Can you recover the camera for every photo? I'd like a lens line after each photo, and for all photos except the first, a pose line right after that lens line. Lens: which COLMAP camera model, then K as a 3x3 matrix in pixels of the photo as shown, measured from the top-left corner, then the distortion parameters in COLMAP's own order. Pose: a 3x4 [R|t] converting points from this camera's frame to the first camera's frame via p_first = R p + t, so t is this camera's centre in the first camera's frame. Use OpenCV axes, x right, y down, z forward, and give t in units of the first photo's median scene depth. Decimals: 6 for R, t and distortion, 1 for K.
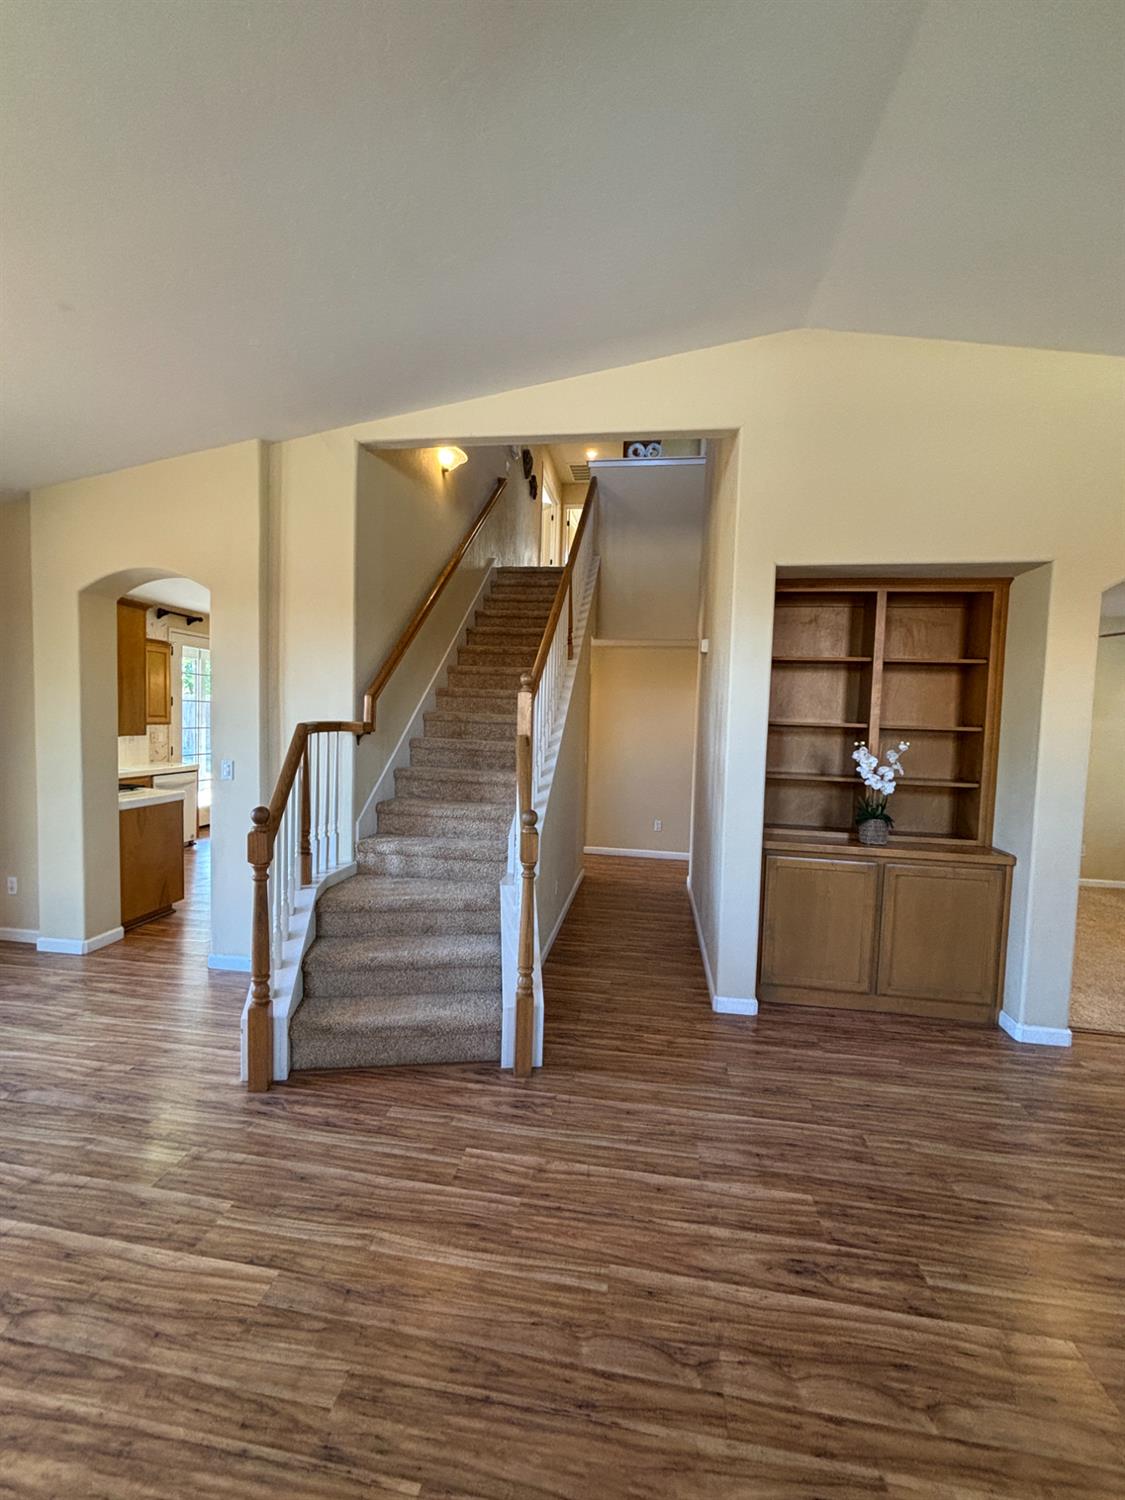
lens RADIAL K [[607.3, 0, 566.4], [0, 607.3, 748.9], [0, 0, 1]] dist [-0.000196, 0.000160]
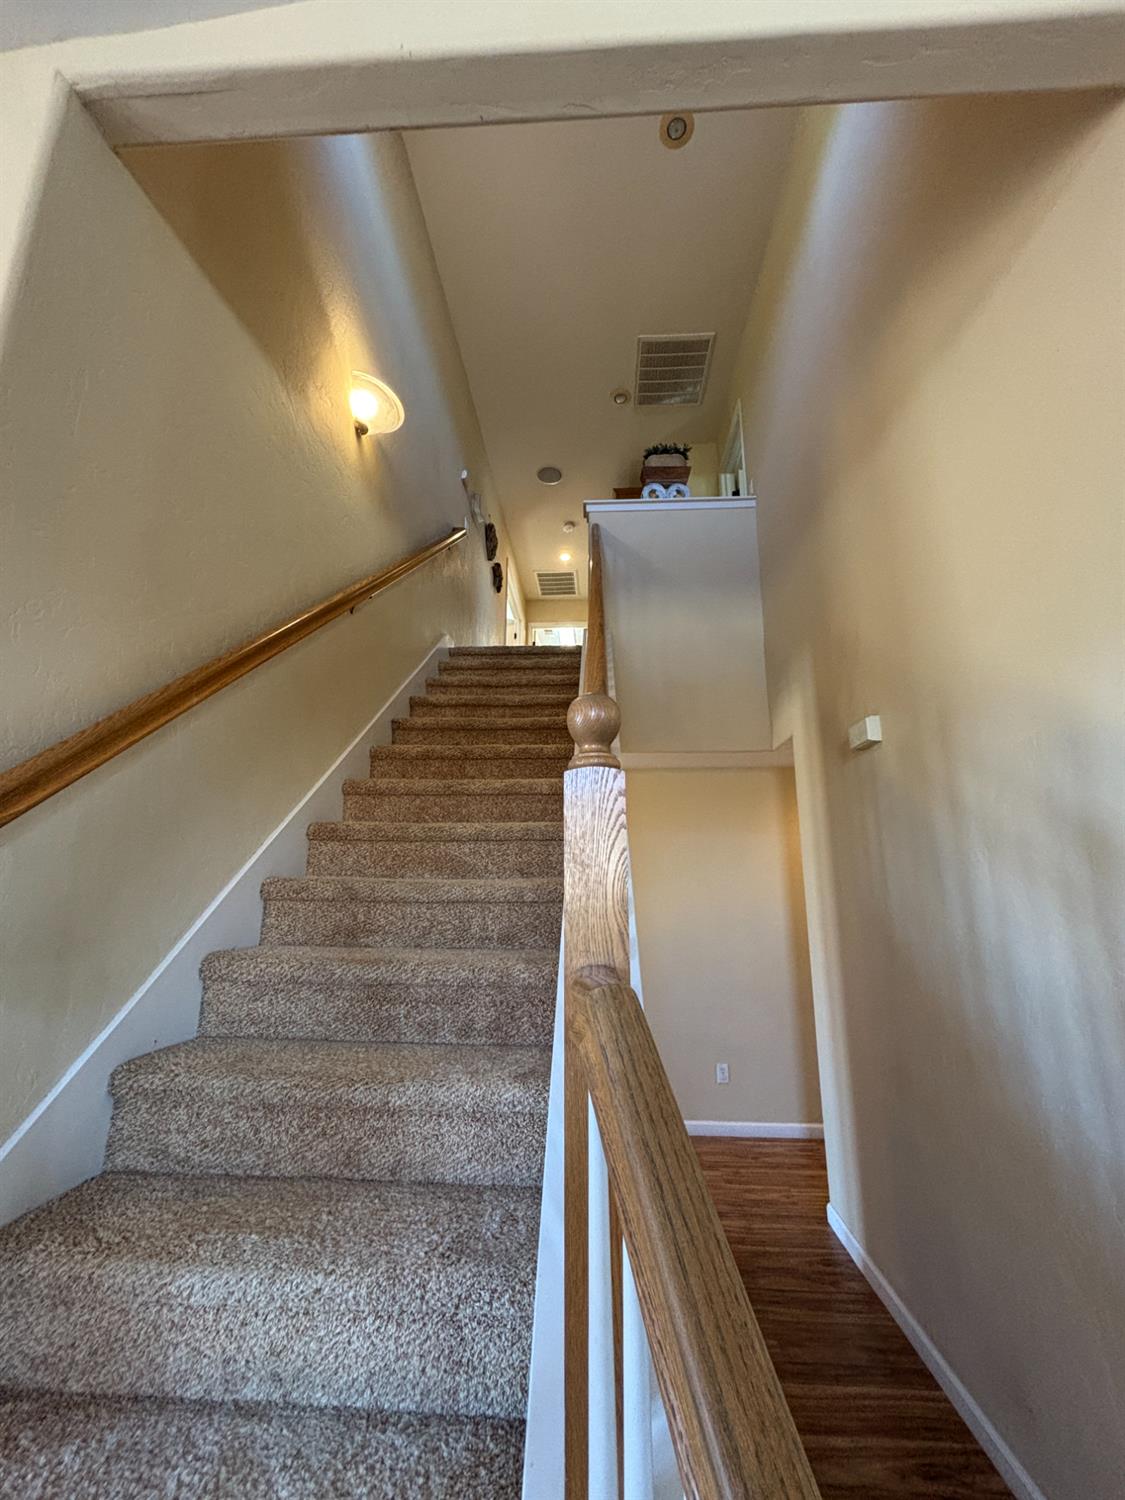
lens RADIAL K [[605.0, 0, 562.2], [0, 605.0, 747.9], [0, 0, 1]] dist [-0.000091, -0.000075]
pose [[0.996191, -0.006121, 0.086984, -0.066097], [0.029336, 0.962911, -0.268219, -0.027554], [-0.082116, 0.269749, 0.959423, 0.520465]]
